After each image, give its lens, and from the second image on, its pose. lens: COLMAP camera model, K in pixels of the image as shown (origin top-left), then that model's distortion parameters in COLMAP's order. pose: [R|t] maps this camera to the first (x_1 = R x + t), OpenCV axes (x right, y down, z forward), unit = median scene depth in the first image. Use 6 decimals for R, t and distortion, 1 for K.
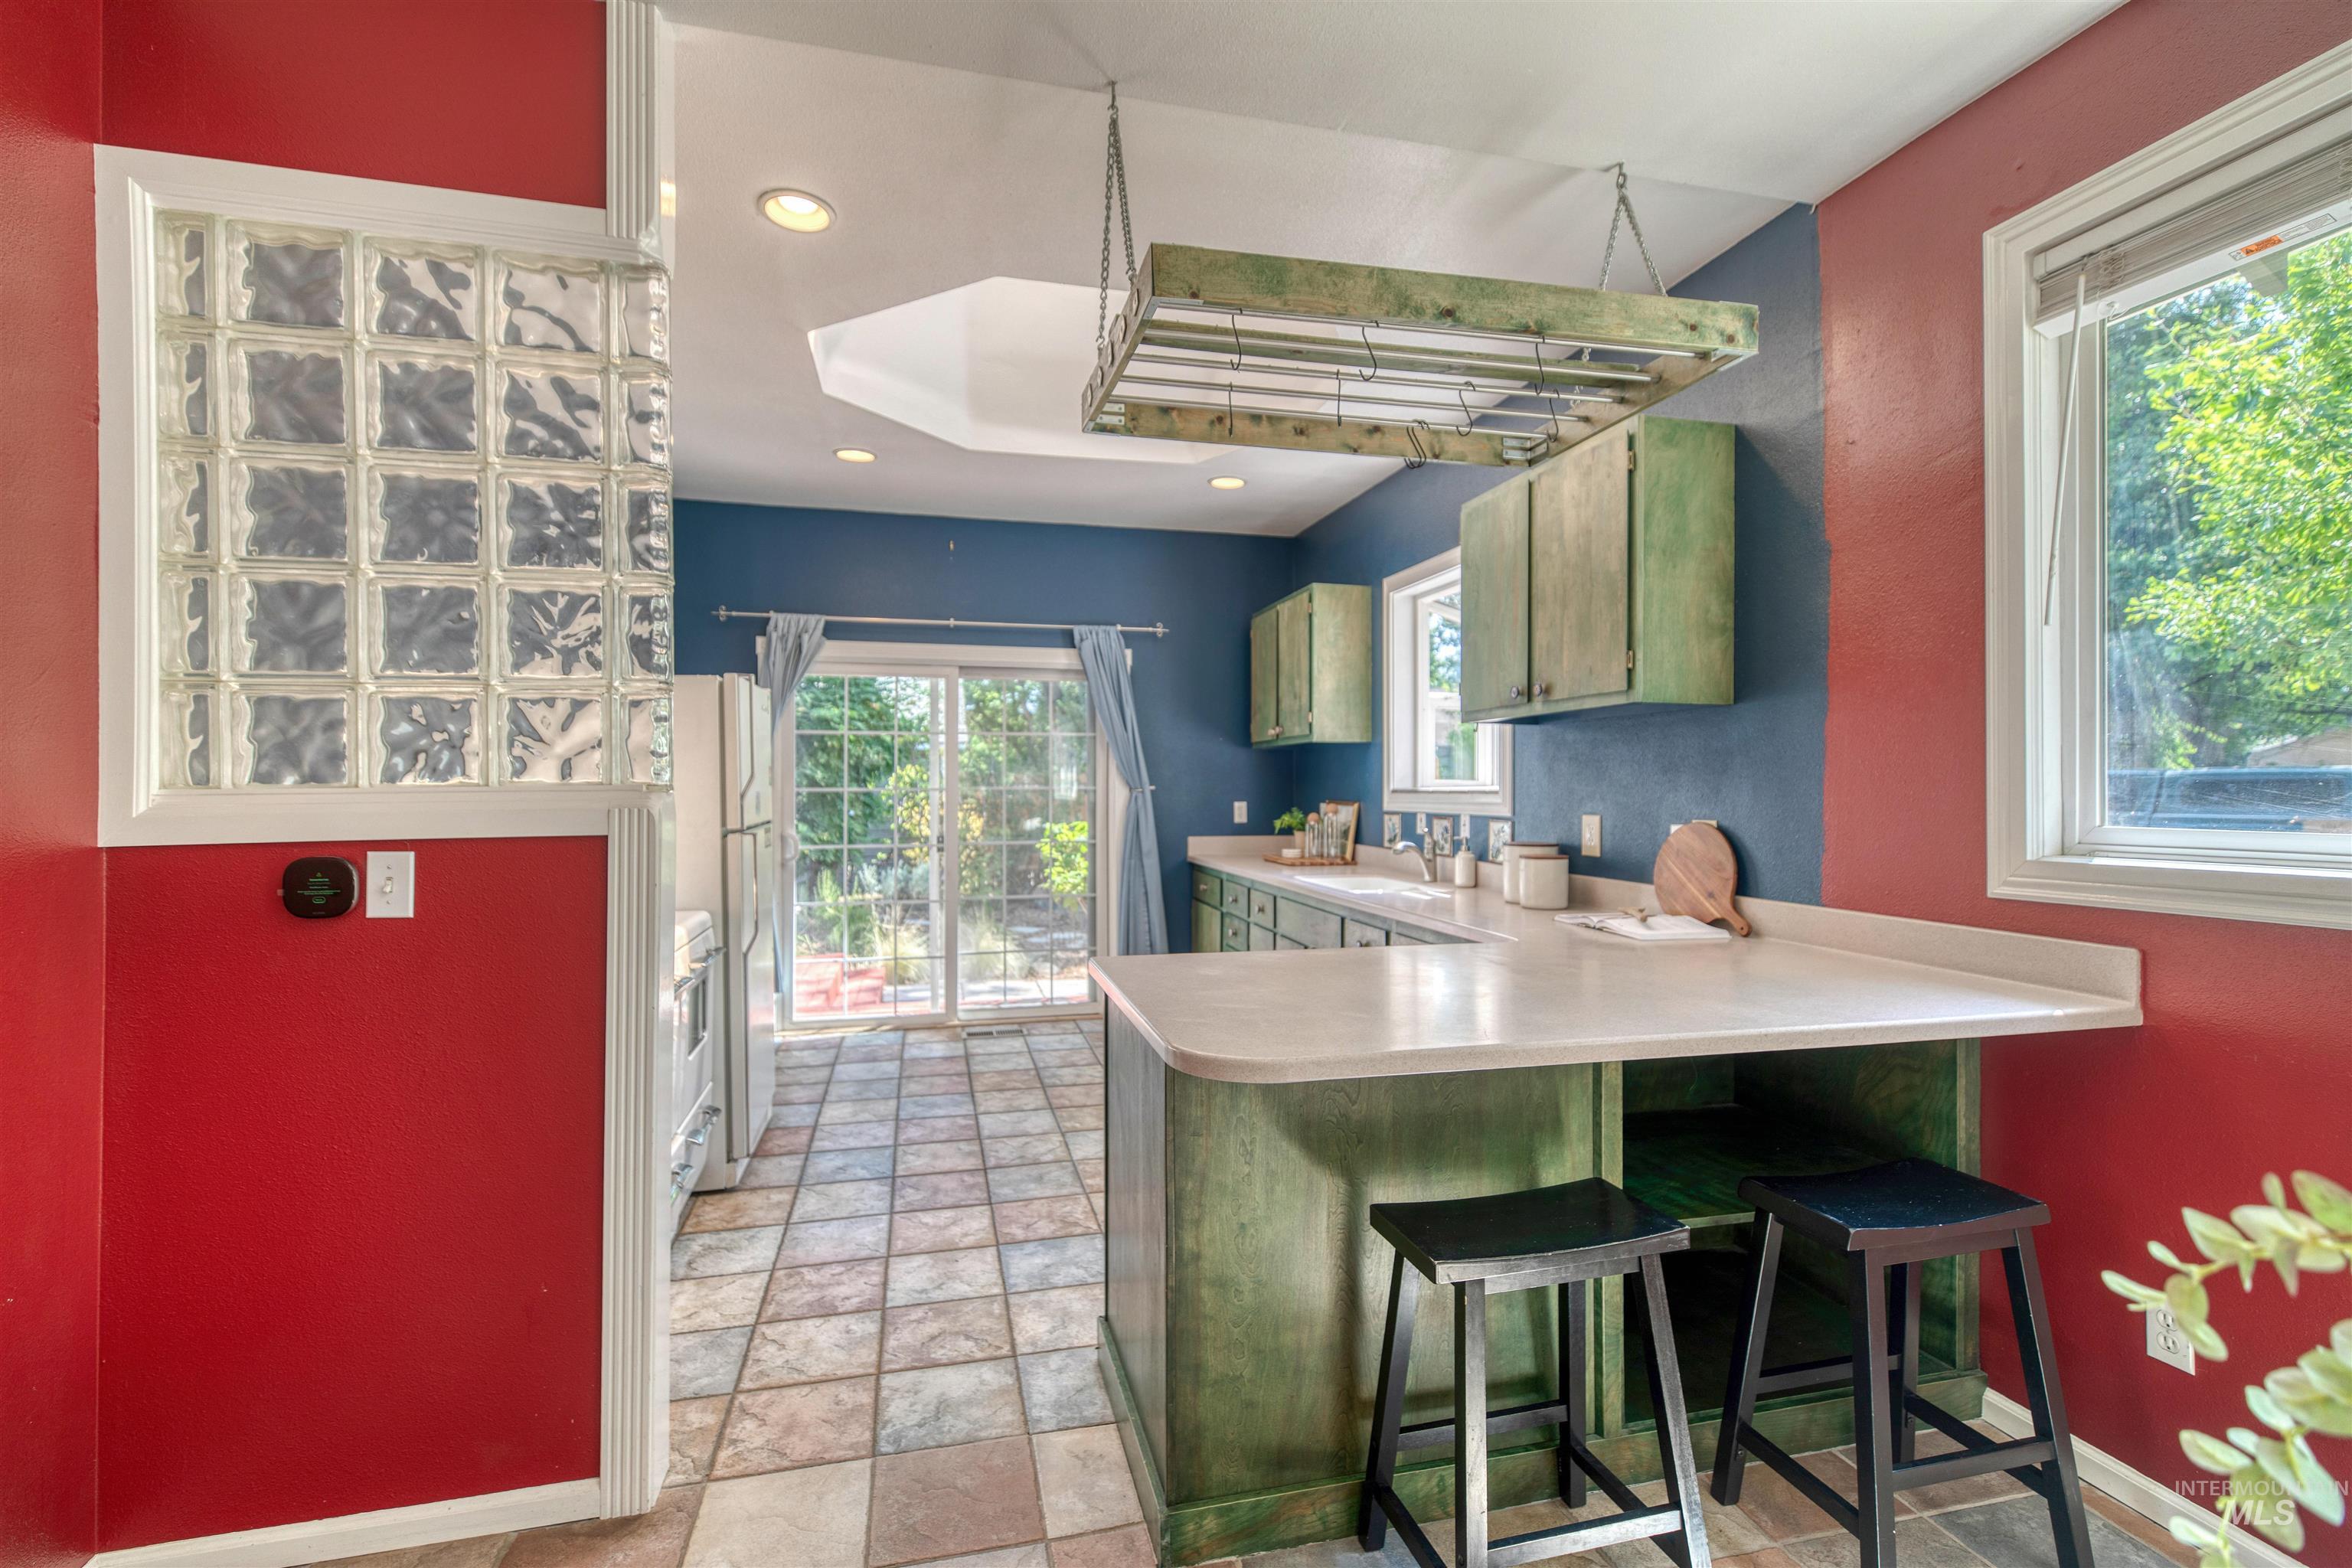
lens RADIAL K [[1048.7, 0, 1174.0], [0, 1048.7, 782.9], [0, 0, 1]] dist [0.002052, 0.000223]
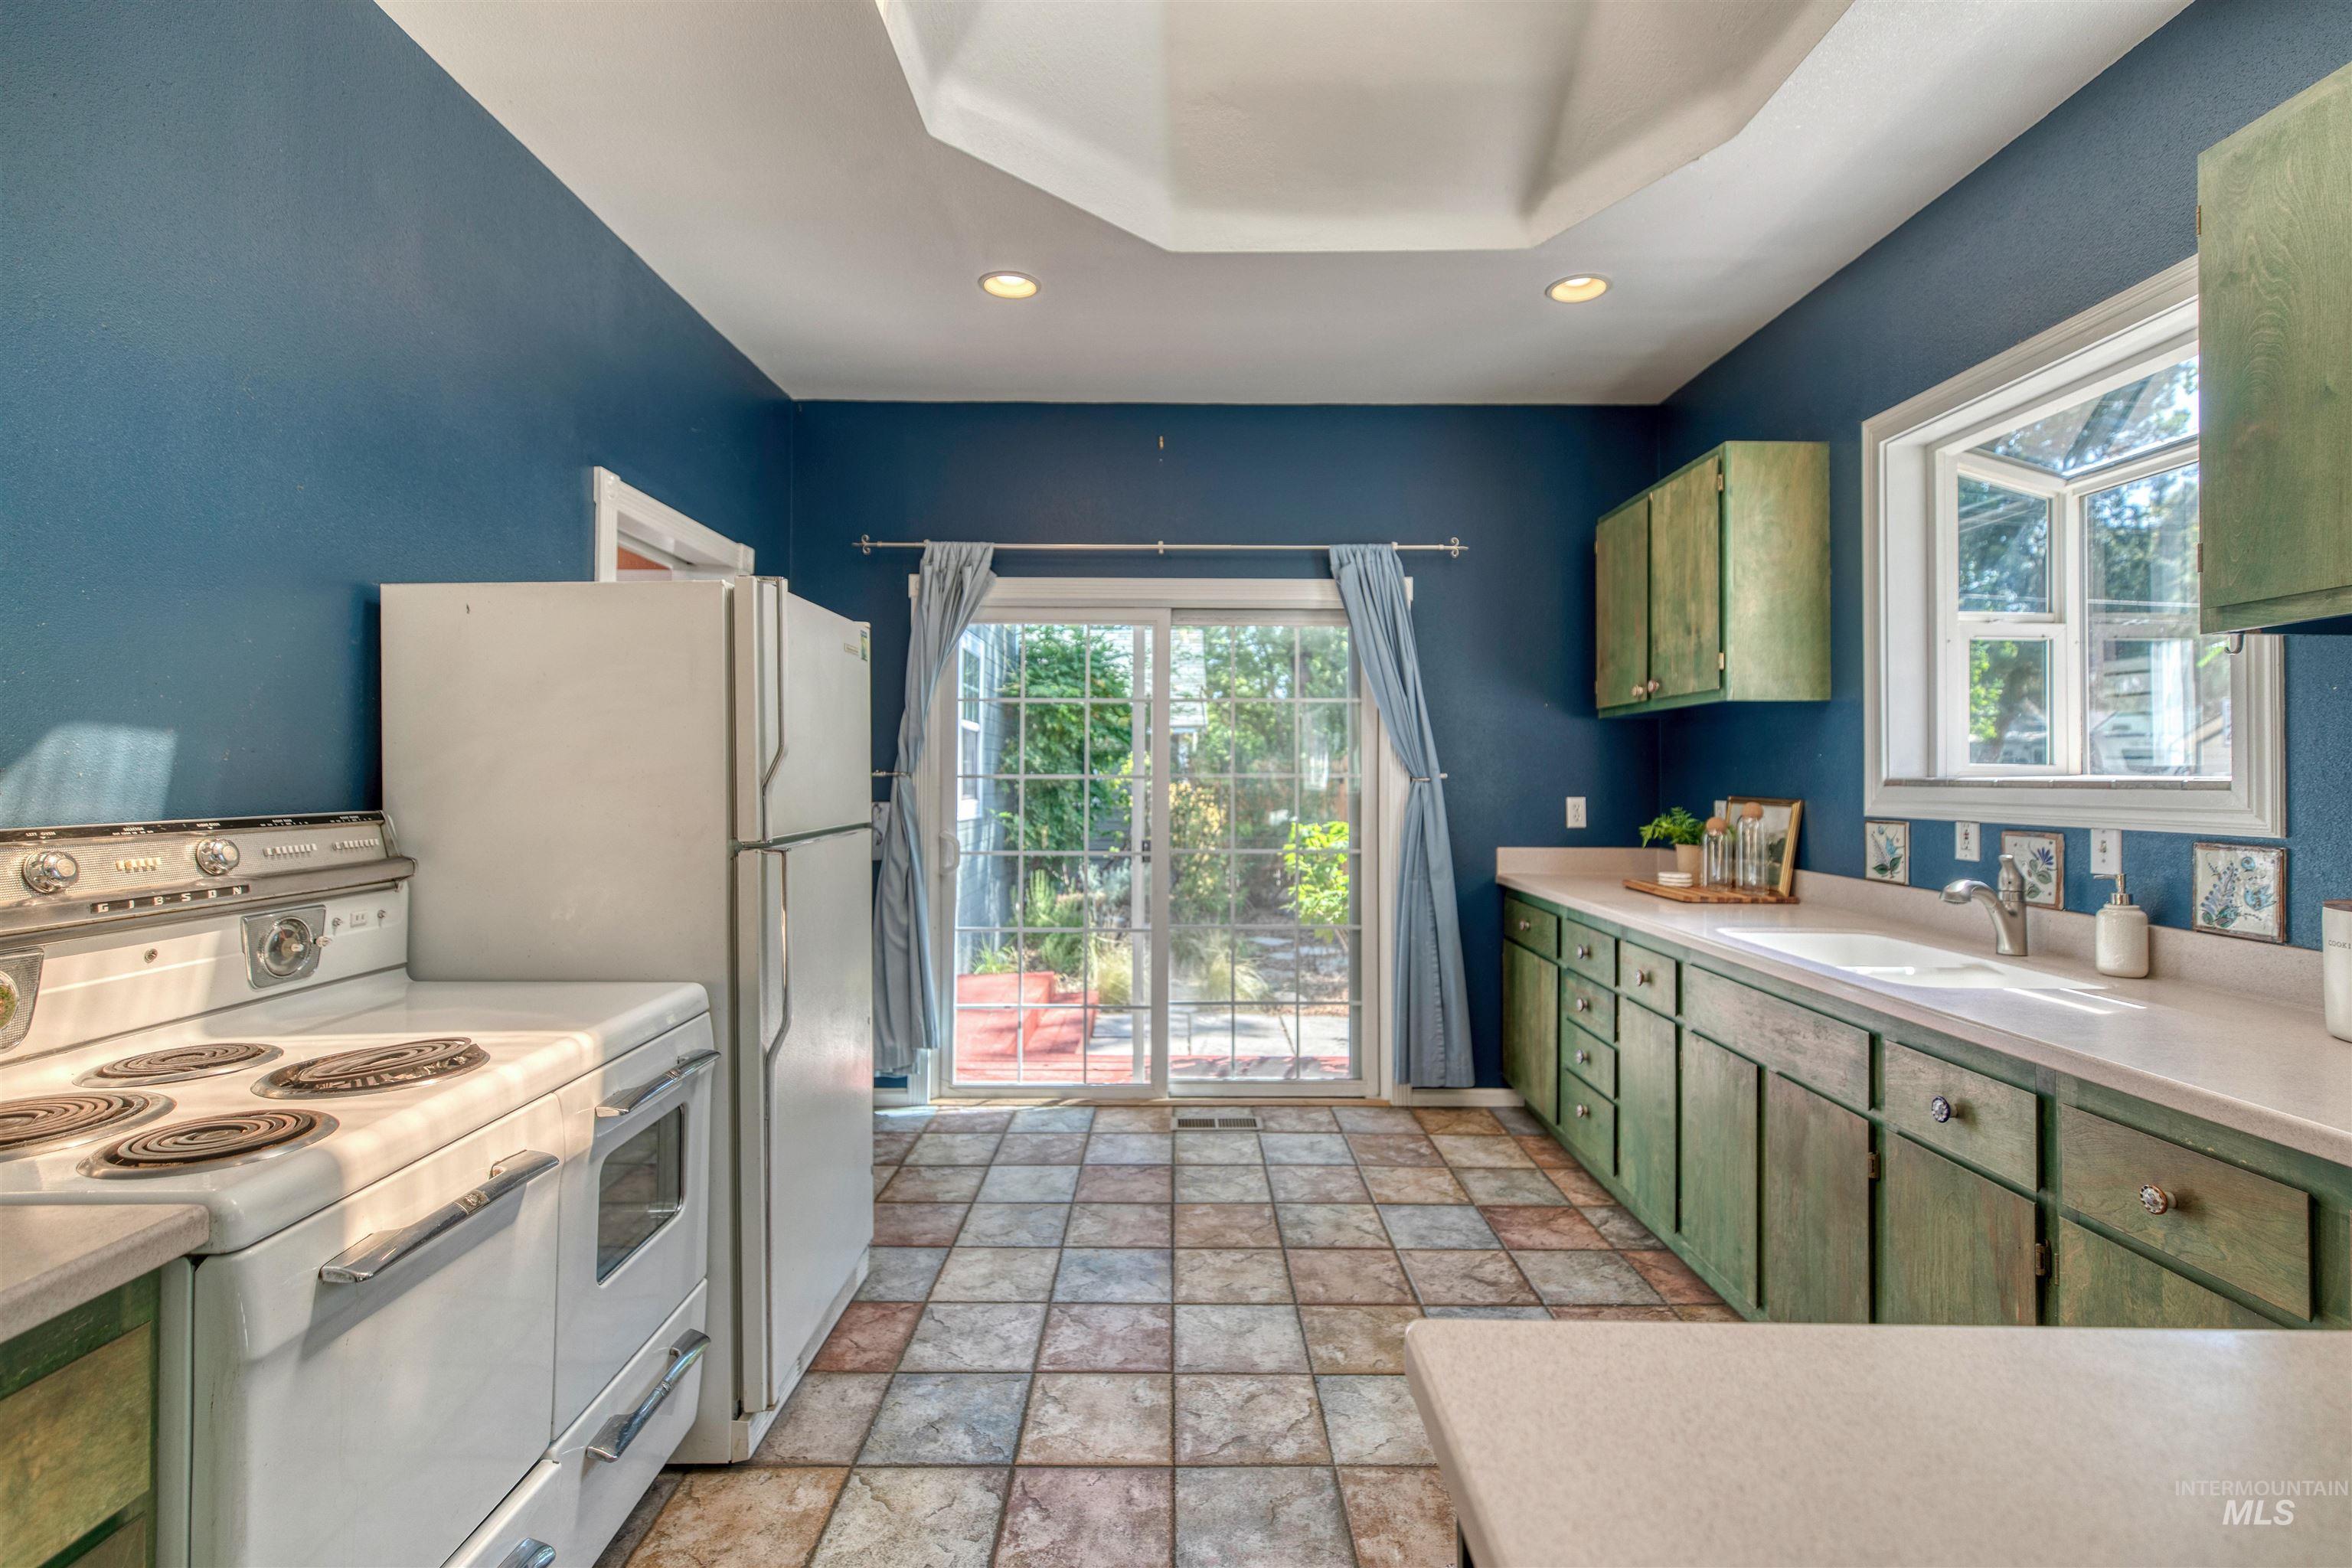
lens RADIAL K [[1056.0, 0, 1177.4], [0, 1056.0, 767.0], [0, 0, 1]] dist [0.003623, 0.000103]
pose [[0.973036, 0.001537, -0.230650, -0.039503], [-0.002624, 0.999987, -0.004407, 0.002994], [0.230640, 0.004893, 0.973027, 0.359135]]
